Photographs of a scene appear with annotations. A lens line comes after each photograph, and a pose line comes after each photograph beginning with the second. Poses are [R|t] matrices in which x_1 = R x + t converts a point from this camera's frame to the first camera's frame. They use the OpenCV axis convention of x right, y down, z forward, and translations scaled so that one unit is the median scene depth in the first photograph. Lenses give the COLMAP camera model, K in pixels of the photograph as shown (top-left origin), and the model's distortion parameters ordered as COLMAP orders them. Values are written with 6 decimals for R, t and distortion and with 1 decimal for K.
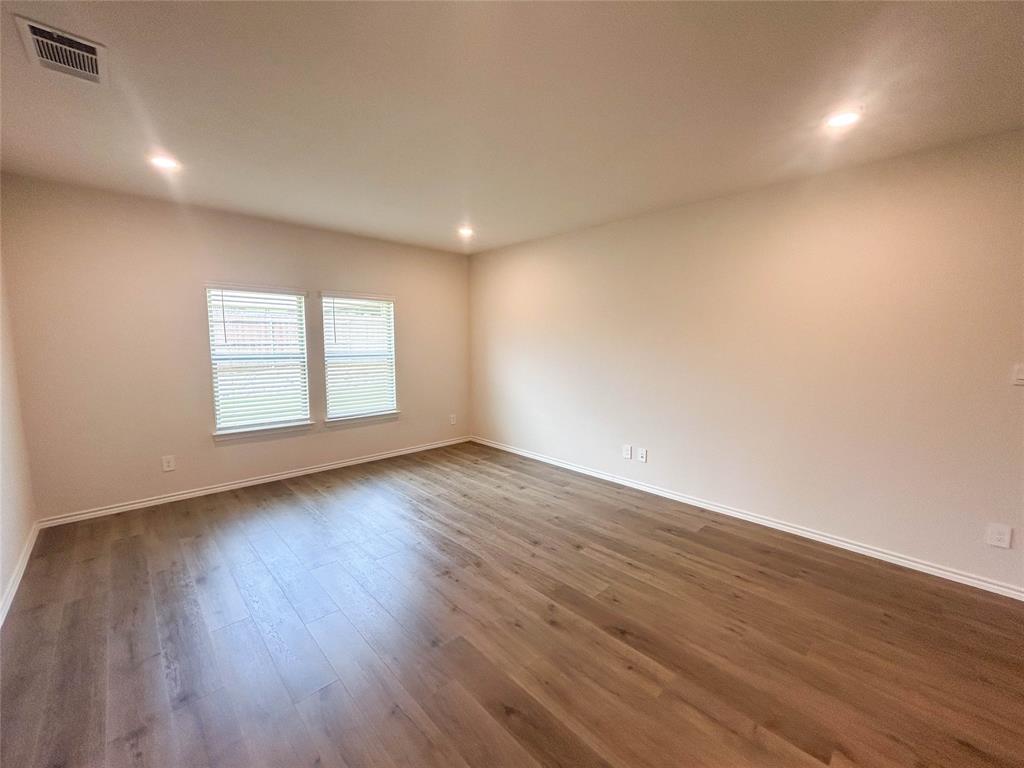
lens RADIAL K [[417.6, 0, 512.0], [0, 417.6, 384.0], [0, 0, 1]] dist [0.010646, -0.002495]
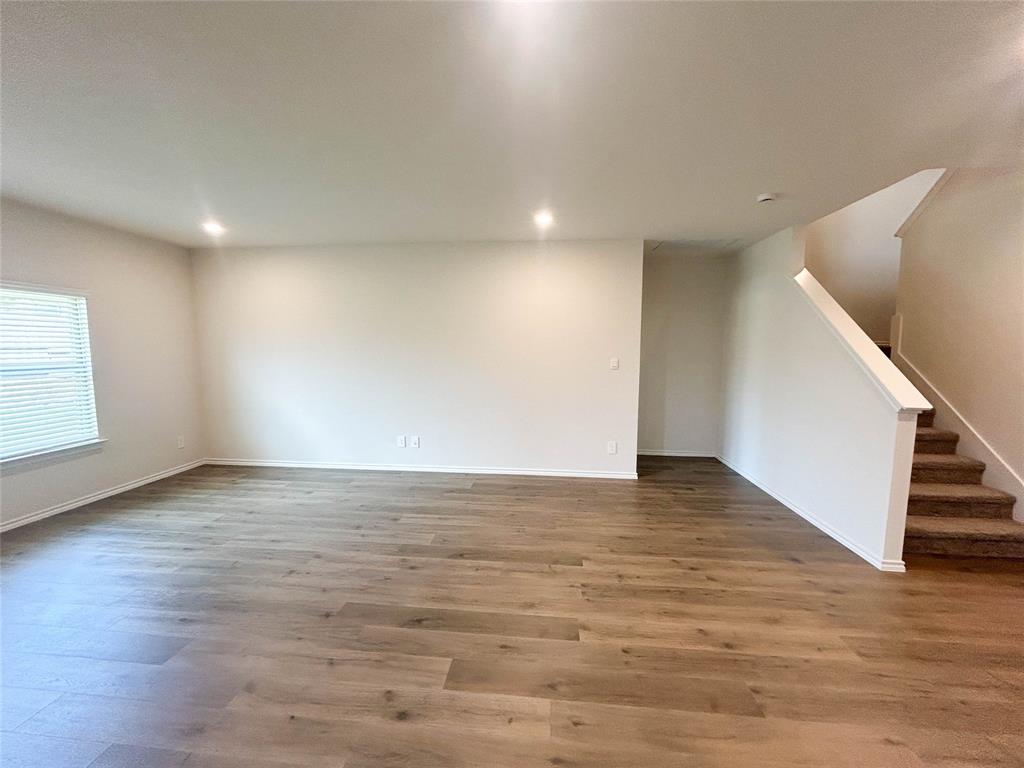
lens RADIAL K [[417.6, 0, 512.0], [0, 417.6, 384.0], [0, 0, 1]] dist [0.010646, -0.002495]
pose [[0.758900, -0.062031, 0.648246, -0.286112], [0.070783, 0.997412, 0.012578, 0.009046], [-0.647349, 0.036339, 0.761327, -0.118574]]
